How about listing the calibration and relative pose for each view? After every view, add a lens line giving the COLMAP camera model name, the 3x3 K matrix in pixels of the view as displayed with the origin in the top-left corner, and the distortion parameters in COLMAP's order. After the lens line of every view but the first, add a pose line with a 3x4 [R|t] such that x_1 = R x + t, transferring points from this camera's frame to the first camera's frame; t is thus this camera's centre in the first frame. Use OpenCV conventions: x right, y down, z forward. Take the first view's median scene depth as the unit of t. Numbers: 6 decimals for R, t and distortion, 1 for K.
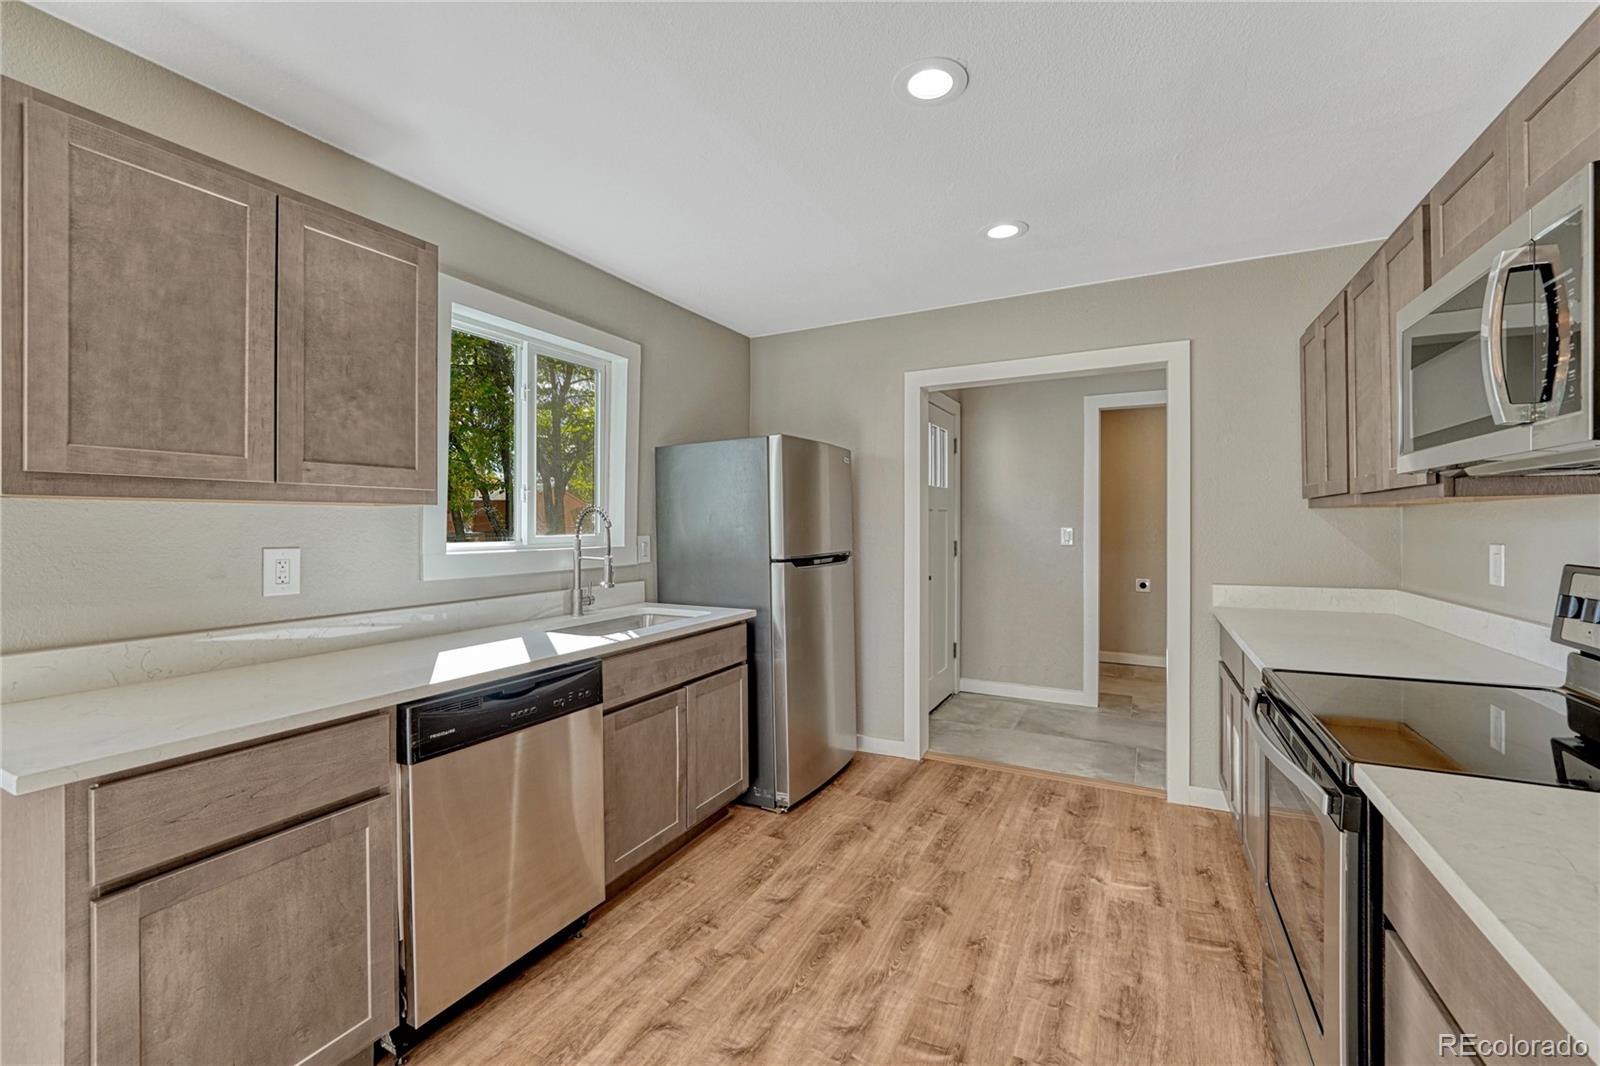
lens RADIAL K [[664.0, 0, 794.6], [0, 664.0, 503.1], [0, 0, 1]] dist [-0.010561, 0.000724]
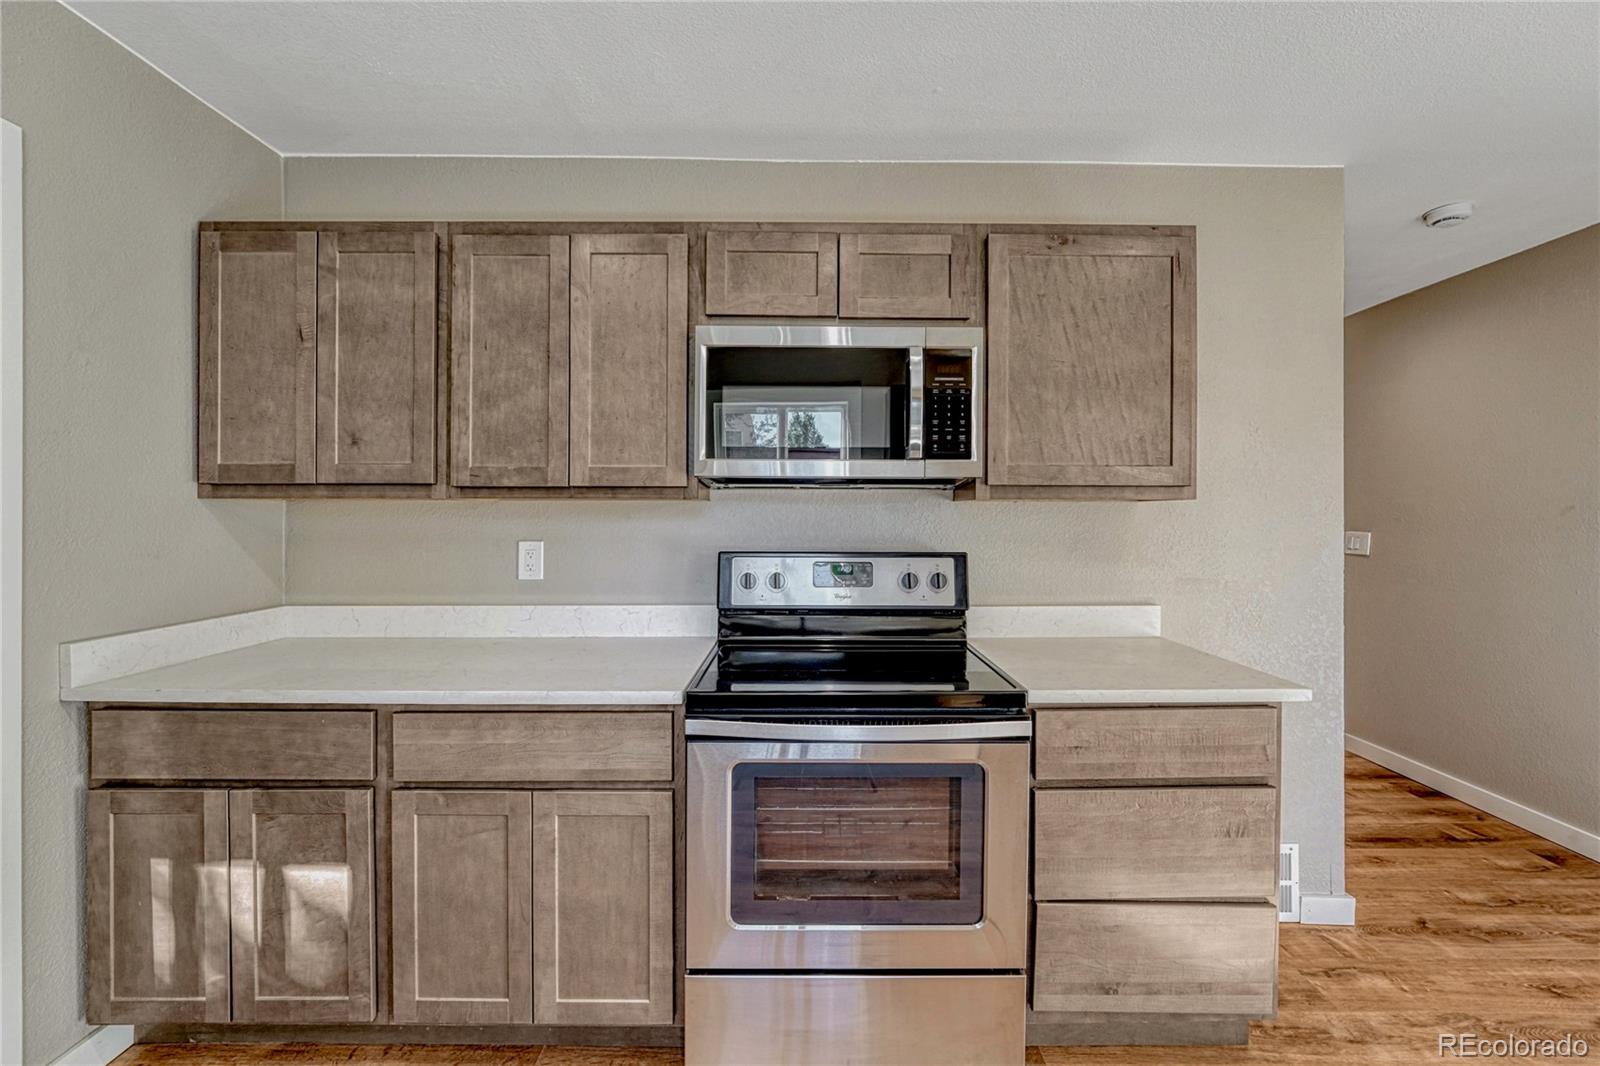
lens RADIAL K [[648.8, 0, 813.5], [0, 648.8, 519.9], [0, 0, 1]] dist [-0.002170, 0.000322]
pose [[-0.460298, 0.004414, 0.887753, -0.077992], [-0.025971, 0.999493, -0.018435, 0.030075], [-0.887384, -0.031542, -0.459950, 0.916472]]
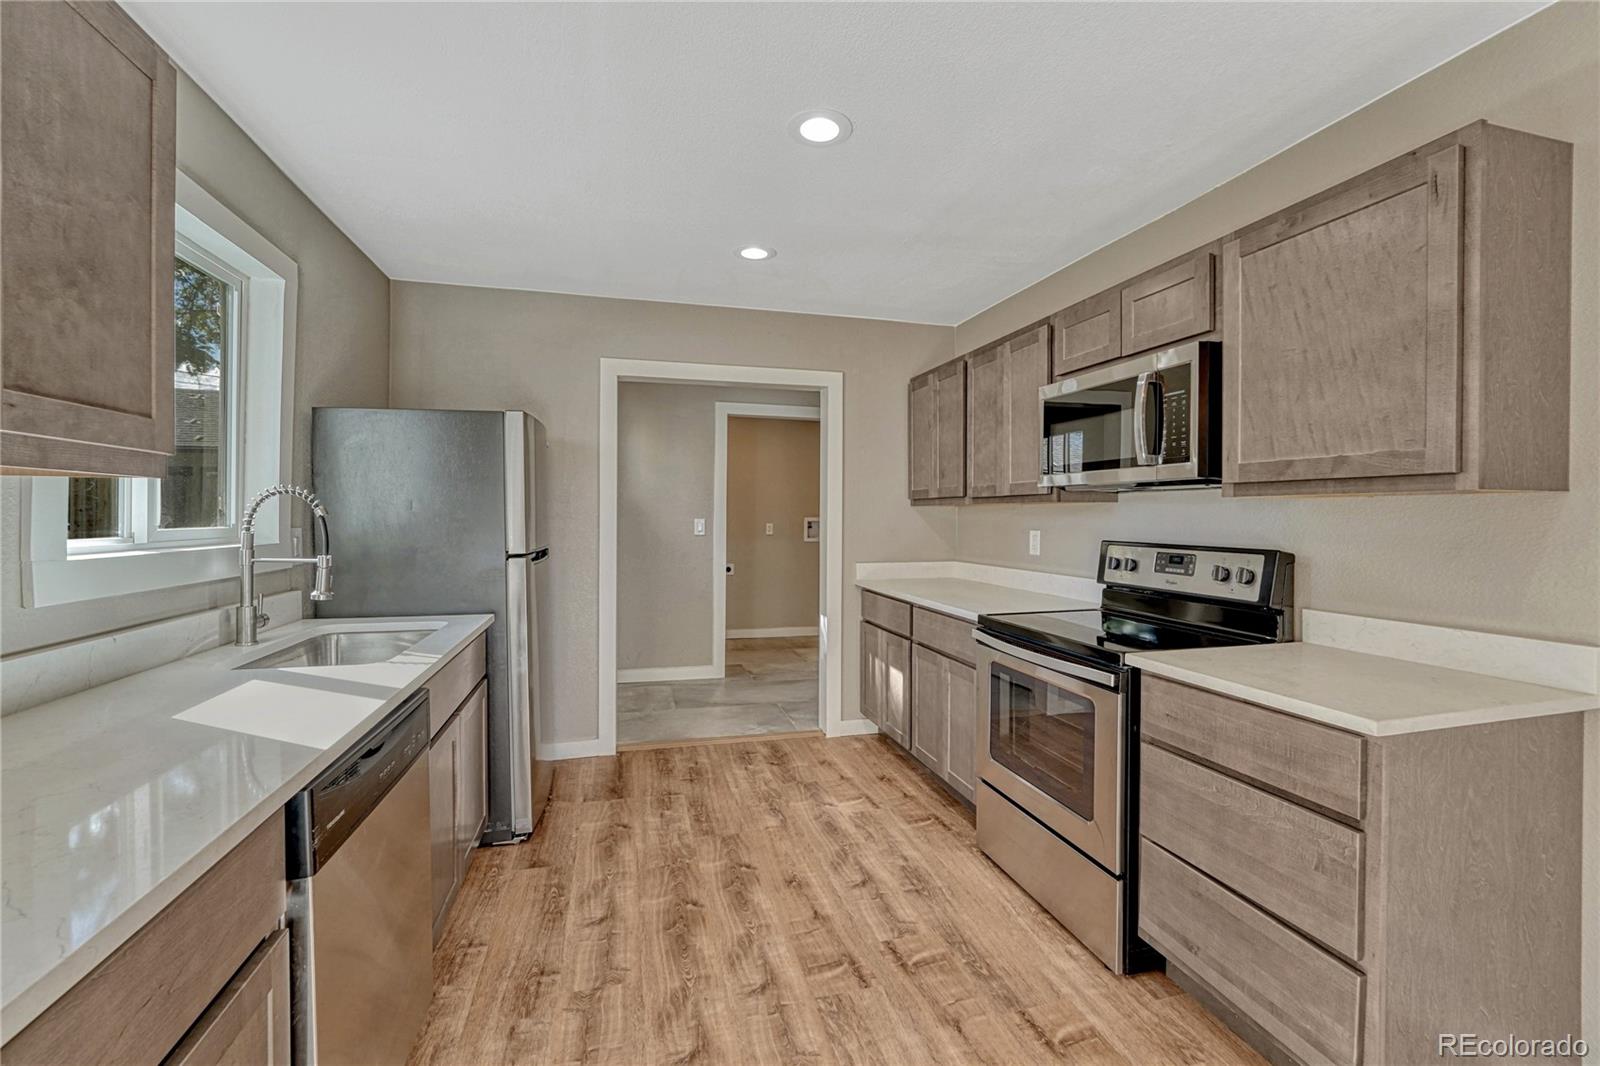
lens RADIAL K [[676.9, 0, 802.3], [0, 676.9, 502.6], [0, 0, 1]] dist [-0.003934, -0.000144]
pose [[0.735575, 0.019772, 0.677154, -0.446739], [-0.027743, 0.999615, 0.000949, 0.006834], [-0.676875, -0.019484, 0.735840, 0.118008]]
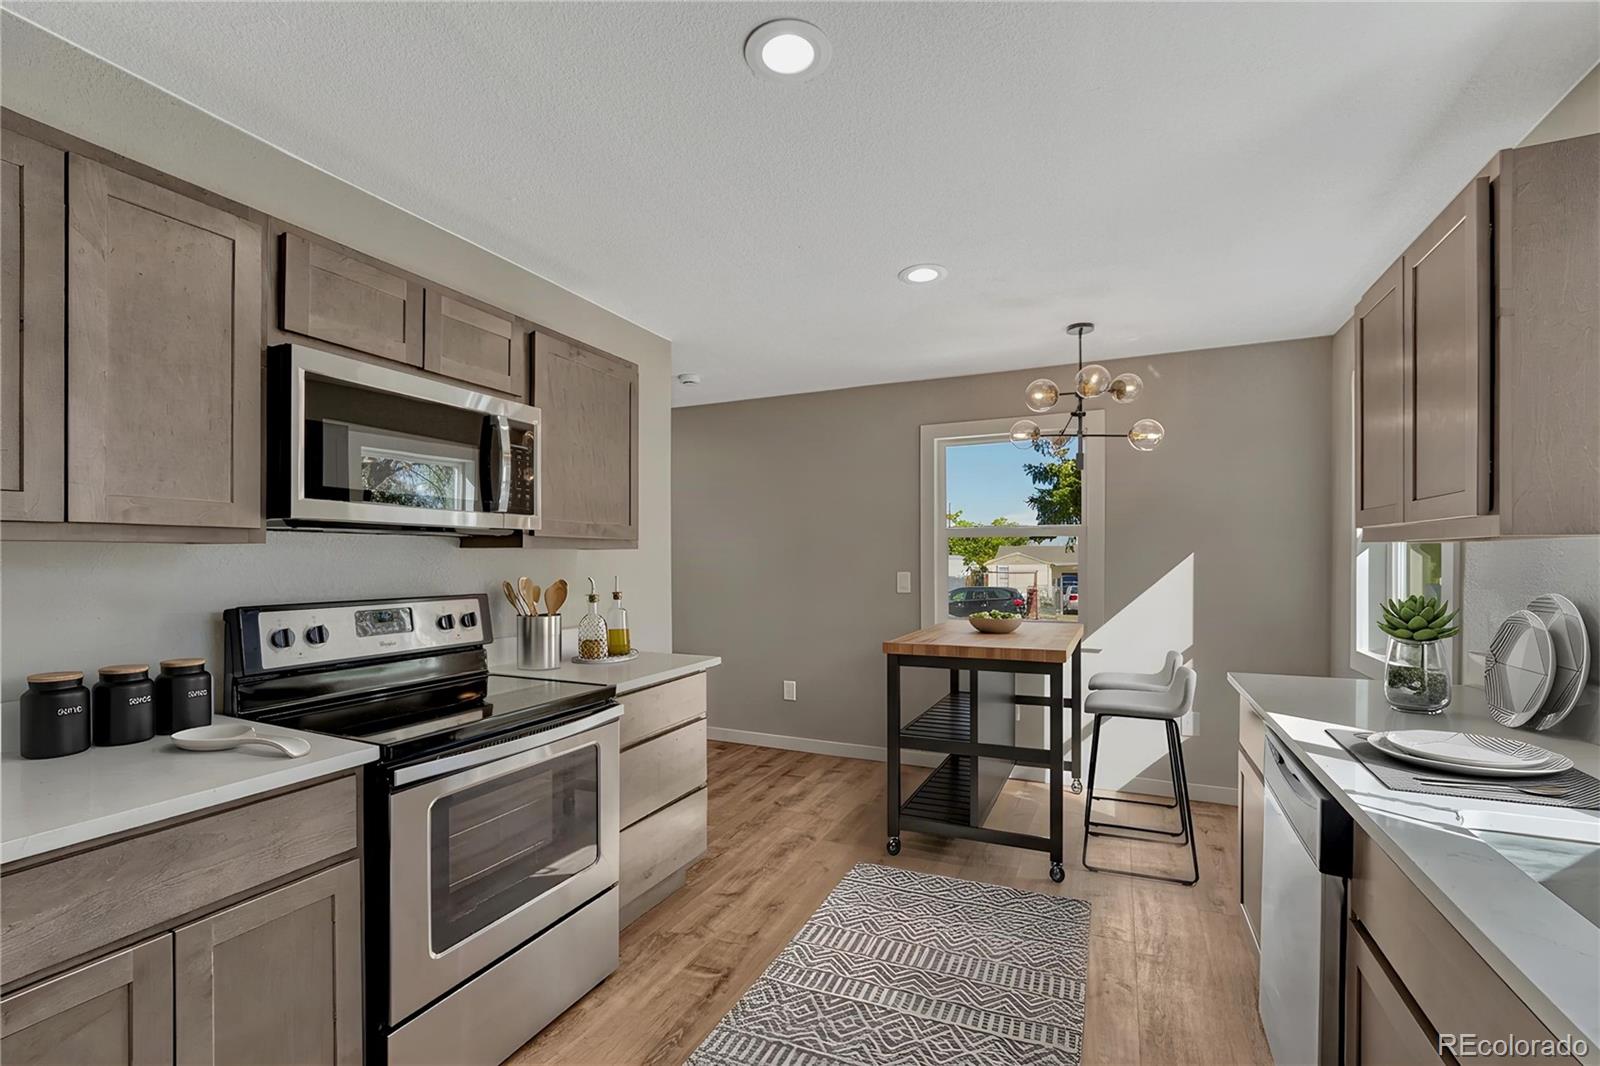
lens RADIAL K [[688.4, 0, 795.3], [0, 688.4, 552.9], [0, 0, 1]] dist [-0.001124, 0.000252]
pose [[-0.999089, 0.006615, -0.042157, 0.171798], [0.008147, 0.999308, -0.036280, 0.033000], [0.041888, -0.036590, -0.998452, 1.392523]]
